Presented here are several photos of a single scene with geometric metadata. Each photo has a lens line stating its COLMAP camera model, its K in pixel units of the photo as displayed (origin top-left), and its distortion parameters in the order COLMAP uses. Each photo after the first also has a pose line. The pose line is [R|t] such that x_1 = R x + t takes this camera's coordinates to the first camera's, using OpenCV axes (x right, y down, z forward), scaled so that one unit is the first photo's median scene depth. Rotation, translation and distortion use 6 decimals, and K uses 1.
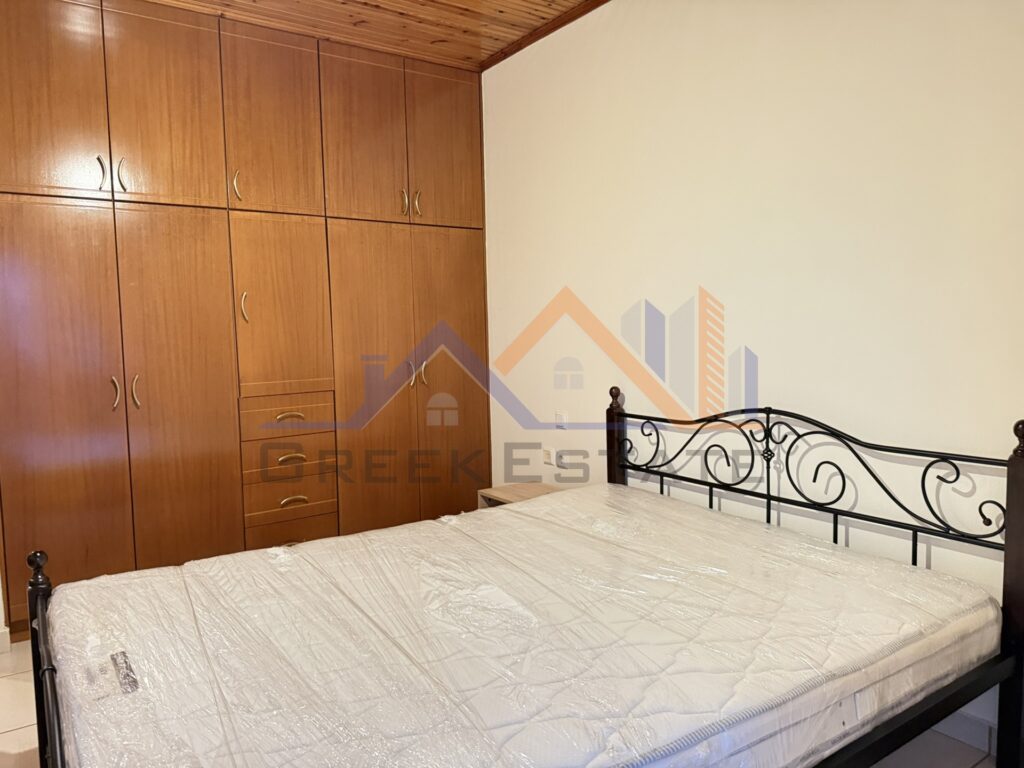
lens RADIAL K [[717.8, 0, 510.6], [0, 717.8, 386.9], [0, 0, 1]] dist [0.032223, -0.043328]
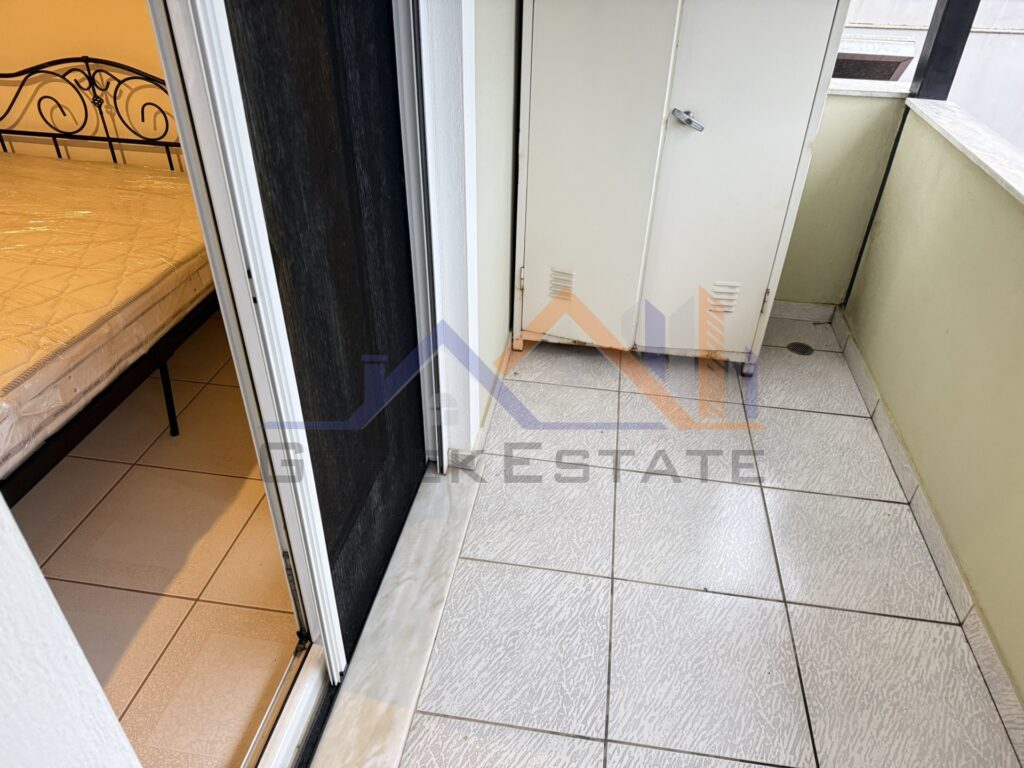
lens RADIAL K [[717.8, 0, 505.0], [0, 717.8, 389.8], [0, 0, 1]] dist [0.032223, -0.043328]
pose [[0.688494, -0.383791, 0.615371, -0.075654], [0.021898, 0.859118, 0.511309, -0.082815], [-0.724912, -0.338558, 0.599901, -0.302695]]
